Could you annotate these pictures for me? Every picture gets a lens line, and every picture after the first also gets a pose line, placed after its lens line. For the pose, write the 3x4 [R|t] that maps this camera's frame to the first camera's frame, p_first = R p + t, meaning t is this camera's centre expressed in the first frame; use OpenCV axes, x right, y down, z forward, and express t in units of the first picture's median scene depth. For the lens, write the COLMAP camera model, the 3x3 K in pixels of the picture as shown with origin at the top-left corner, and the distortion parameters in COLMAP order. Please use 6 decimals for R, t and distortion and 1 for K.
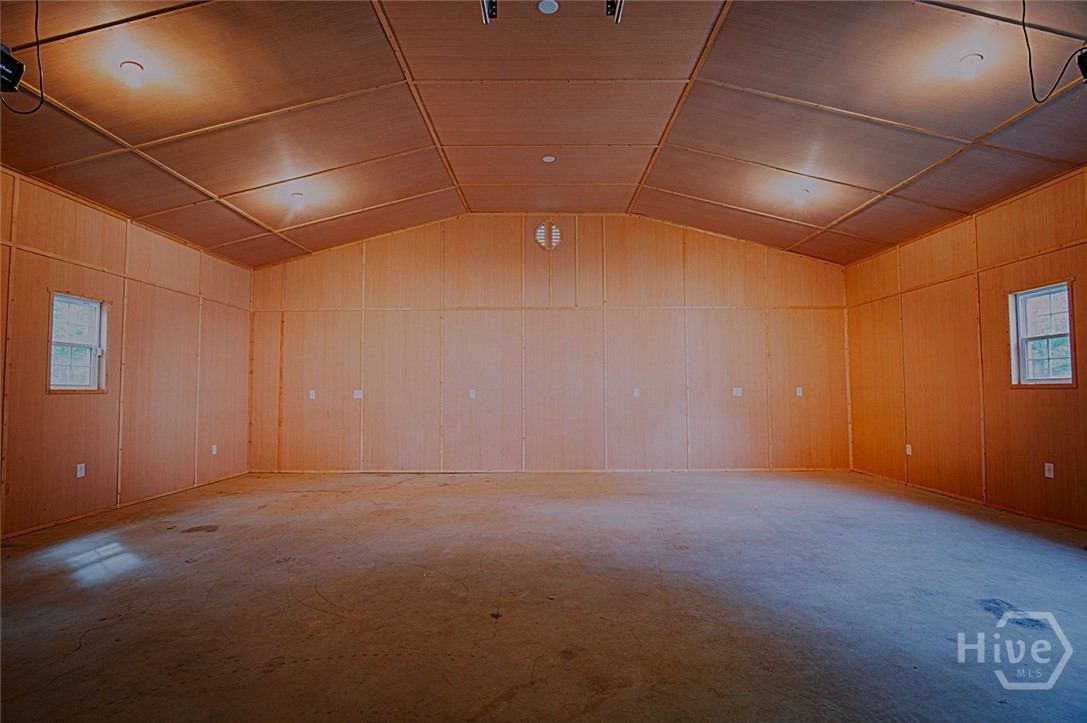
lens RADIAL K [[532.1, 0, 543.5], [0, 532.1, 361.5], [0, 0, 1]] dist [-0.022048, -0.000358]
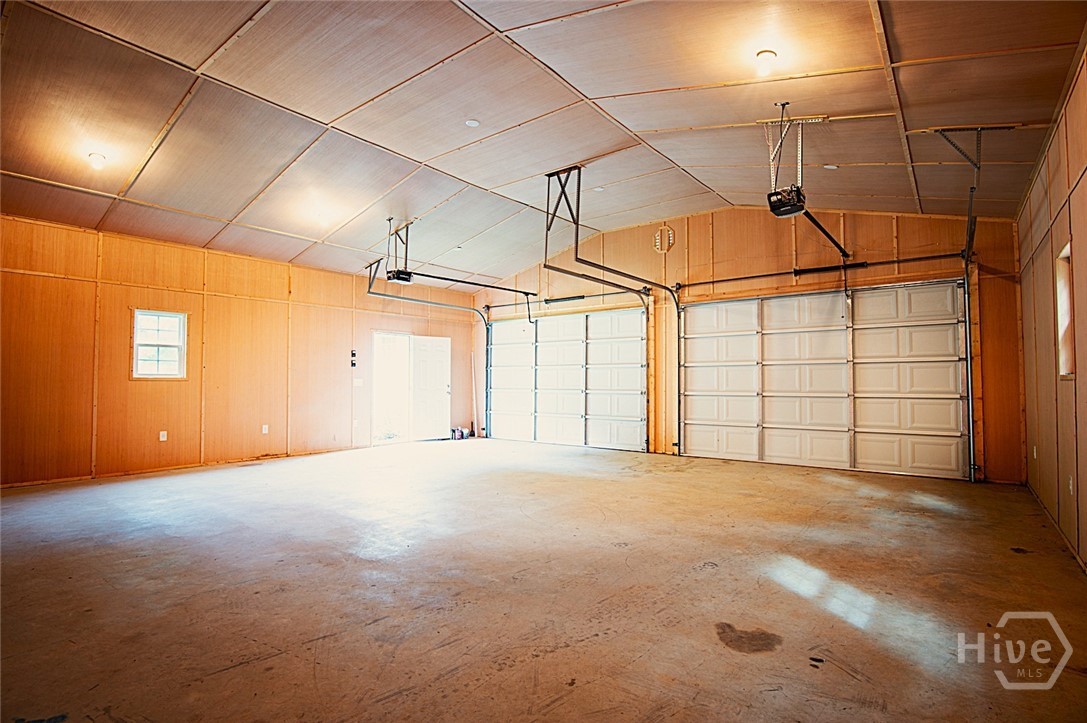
lens RADIAL K [[532.1, 0, 543.5], [0, 532.1, 361.5], [0, 0, 1]] dist [-0.022048, -0.000358]
pose [[-0.792946, 0.024128, 0.608813, -0.984910], [-0.028790, 0.996616, -0.076995, 0.102073], [-0.608611, -0.078581, -0.789568, 1.889156]]
